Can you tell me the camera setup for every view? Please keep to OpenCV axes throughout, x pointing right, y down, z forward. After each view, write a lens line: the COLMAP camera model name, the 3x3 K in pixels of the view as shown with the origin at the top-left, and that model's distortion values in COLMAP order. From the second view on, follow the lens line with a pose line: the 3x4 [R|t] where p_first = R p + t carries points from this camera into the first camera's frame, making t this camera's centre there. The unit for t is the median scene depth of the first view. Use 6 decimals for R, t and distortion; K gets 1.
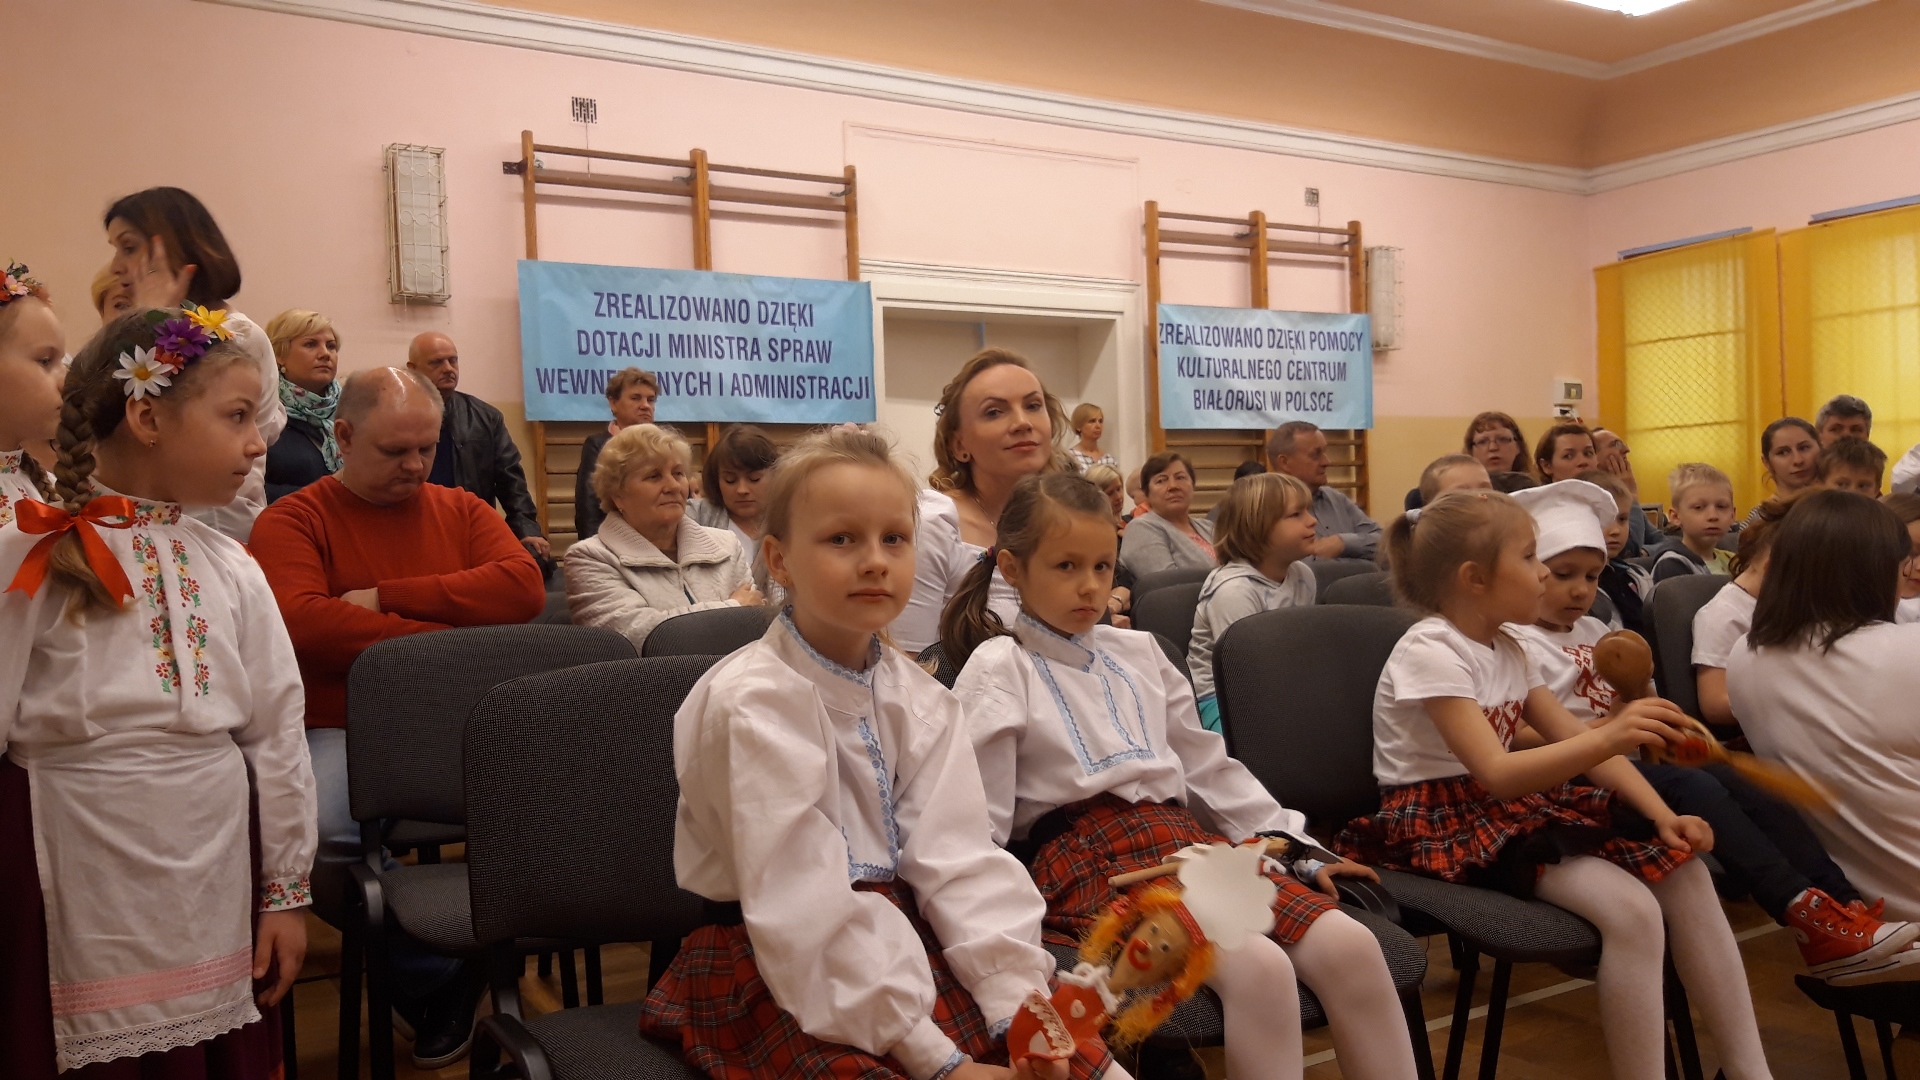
lens RADIAL K [[1494.1, 0, 979.5], [0, 1494.1, 516.6], [0, 0, 1]] dist [0.062667, -0.150984]
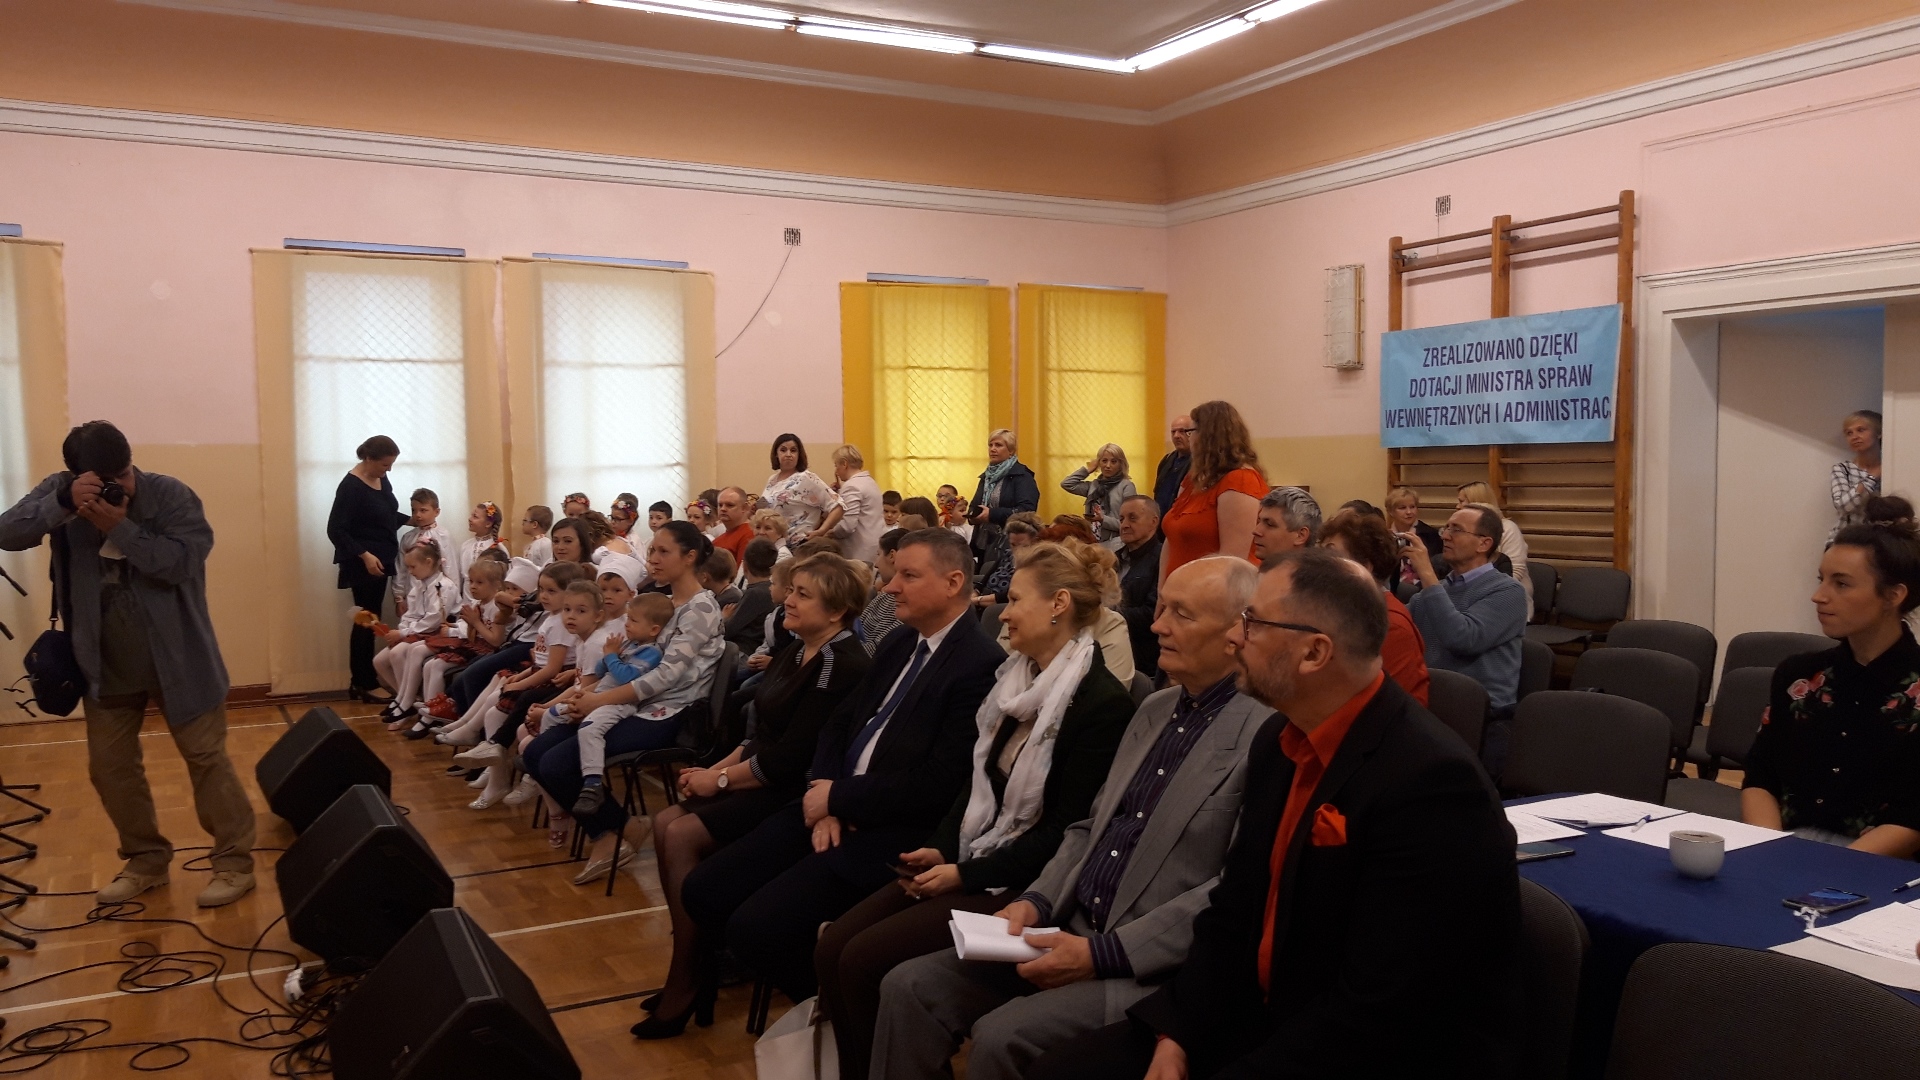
lens RADIAL K [[1499.1, 0, 957.5], [0, 1499.1, 581.1], [0, 0, 1]] dist [0.059530, -0.099083]
pose [[-0.050059, 0.070528, -0.996253, 1.033038], [-0.038397, 0.996630, 0.072484, -0.025417], [0.998008, 0.041881, -0.047182, 0.626796]]
